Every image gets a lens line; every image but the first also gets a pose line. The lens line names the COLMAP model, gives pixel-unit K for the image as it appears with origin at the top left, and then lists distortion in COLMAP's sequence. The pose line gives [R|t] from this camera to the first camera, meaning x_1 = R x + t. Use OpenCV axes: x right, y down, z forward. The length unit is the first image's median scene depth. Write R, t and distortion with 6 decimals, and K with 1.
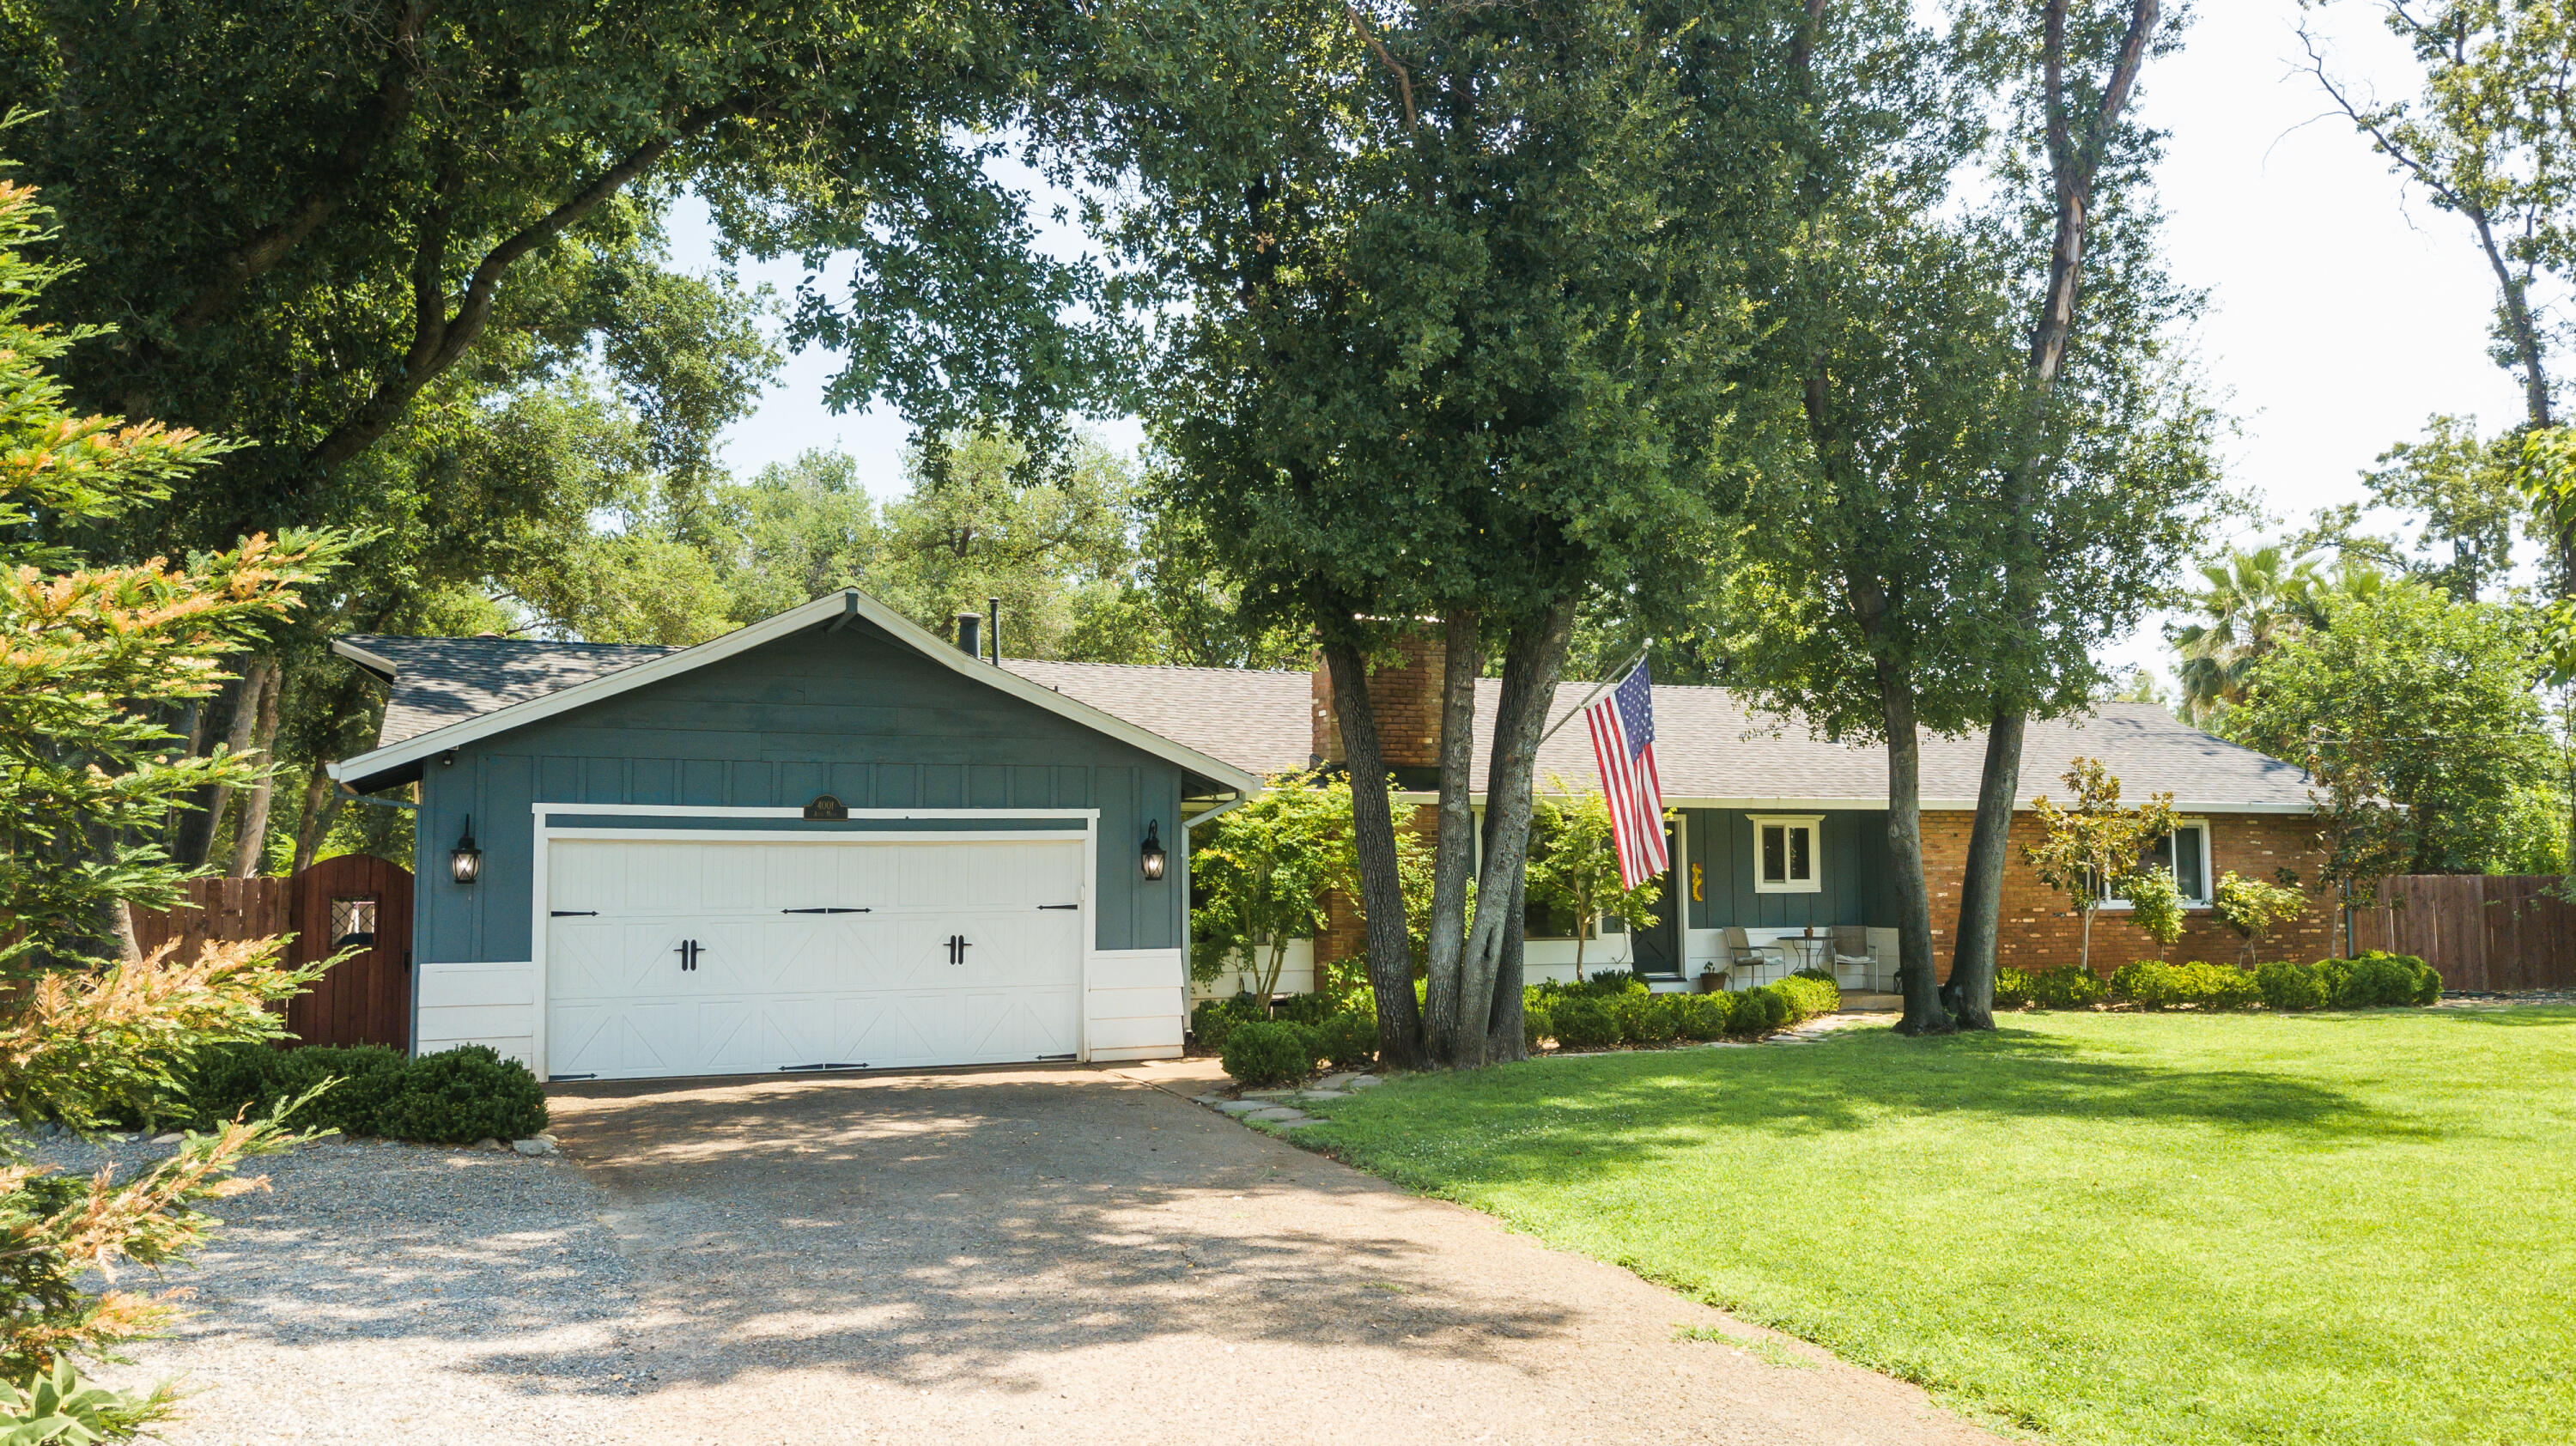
lens RADIAL K [[1999.5, 0, 1287.6], [0, 1999.5, 716.7], [0, 0, 1]] dist [0.027217, -0.006869]
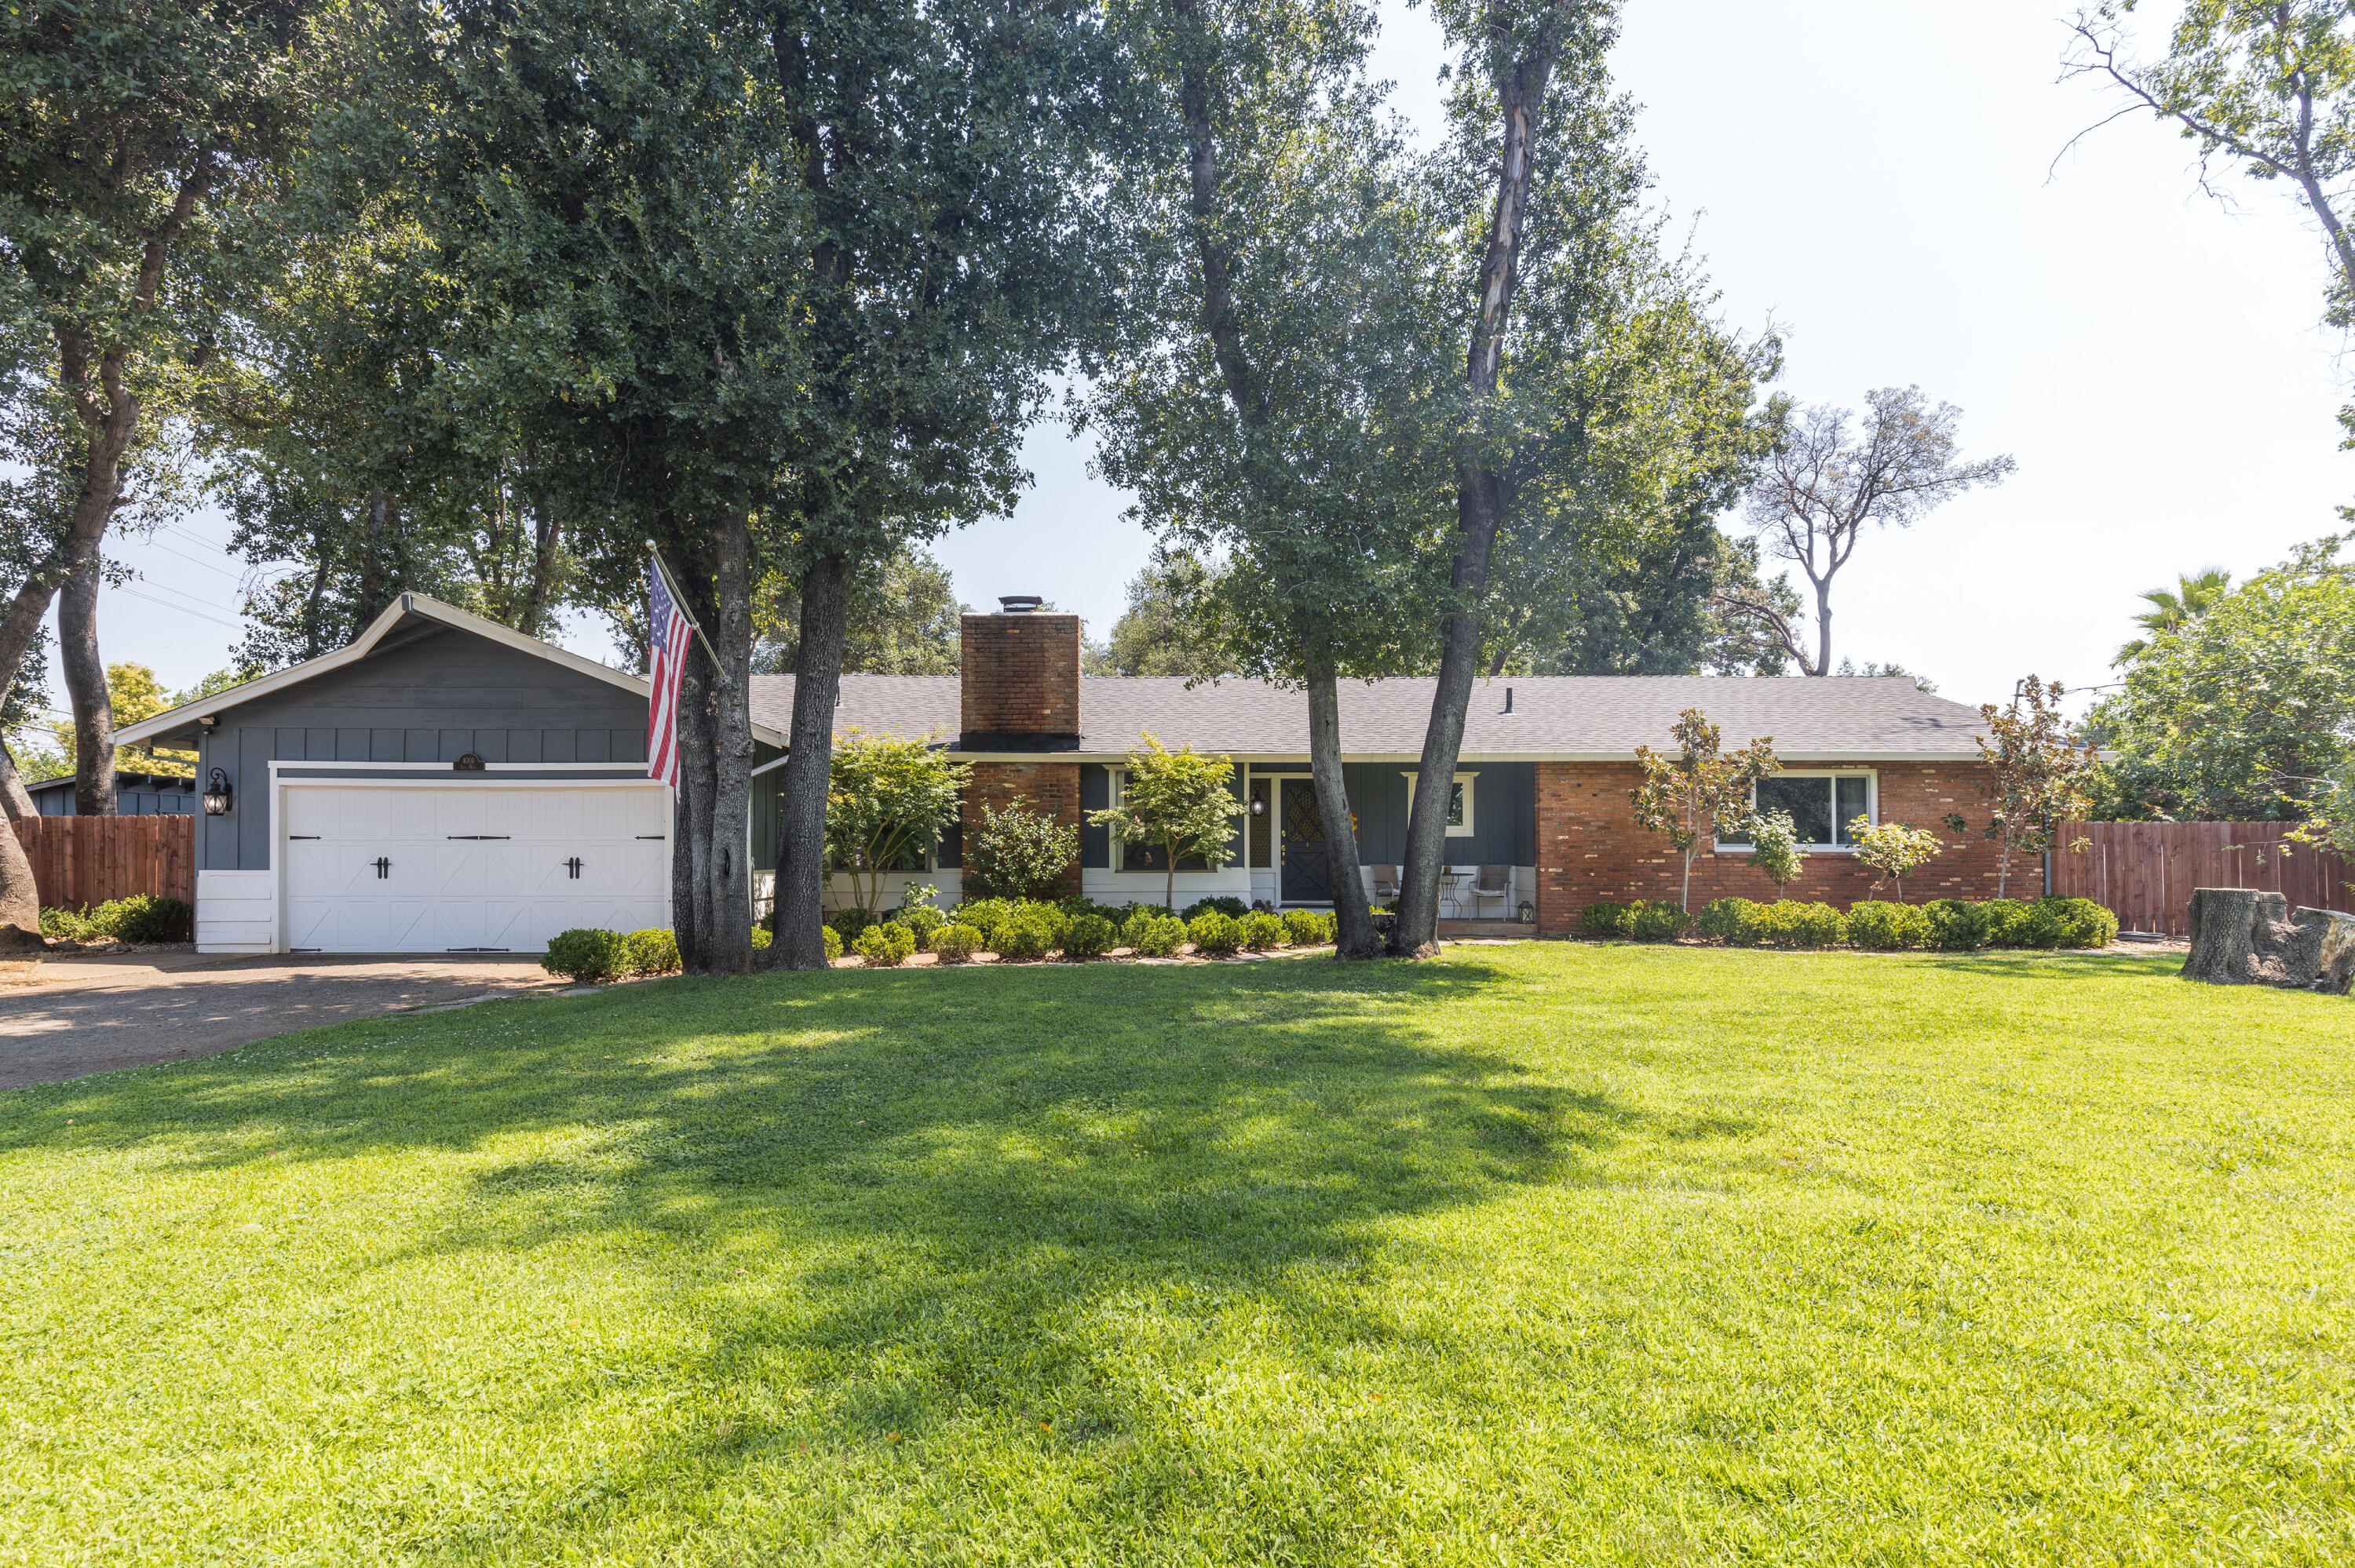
lens RADIAL K [[1079.5, 0, 1194.1], [0, 1079.5, 829.0], [0, 0, 1]] dist [0.004135, -0.000109]
pose [[0.929103, -0.003136, -0.369808, 0.429509], [0.025141, 0.998186, 0.054700, 0.054105], [0.368966, -0.060120, 0.927496, 0.428235]]
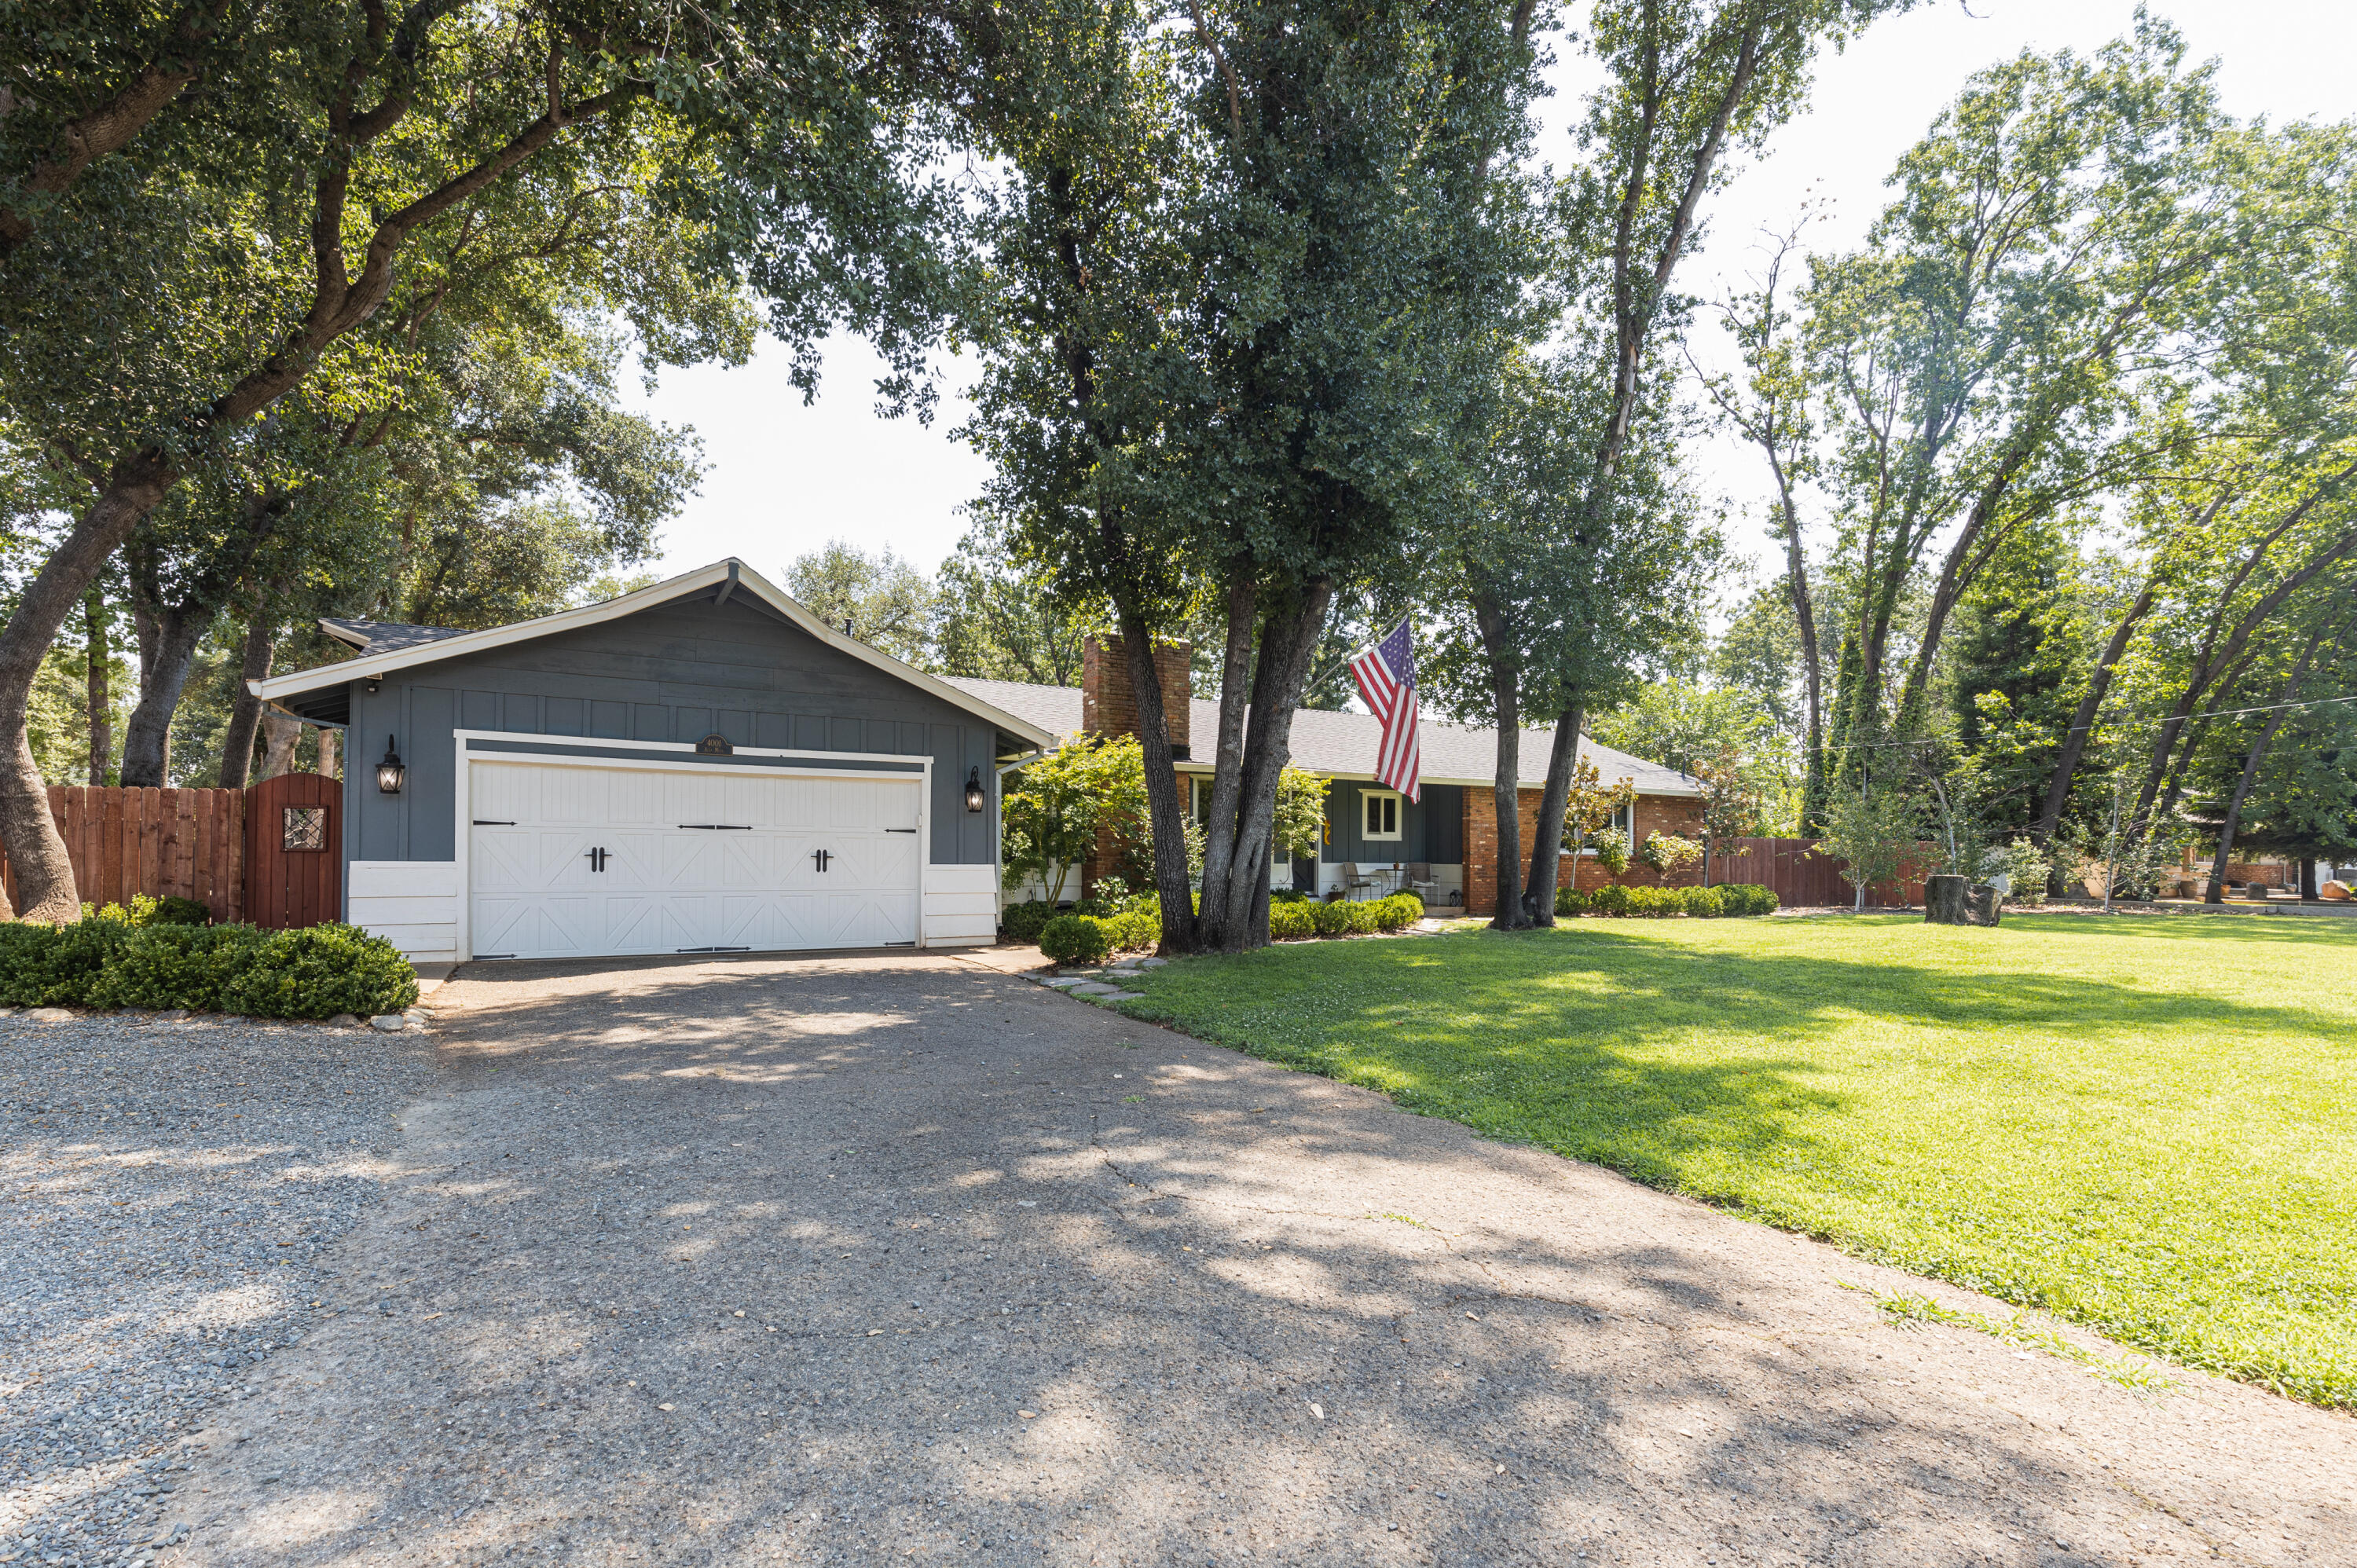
lens RADIAL K [[1080.5, 0, 1147.6], [0, 1080.5, 849.8], [0, 0, 1]] dist [0.004135, -0.000109]
pose [[0.991339, 0.014429, 0.130536, -0.042960], [-0.024207, 0.996991, 0.073636, 0.046892], [-0.129081, -0.076158, 0.988705, 0.253514]]
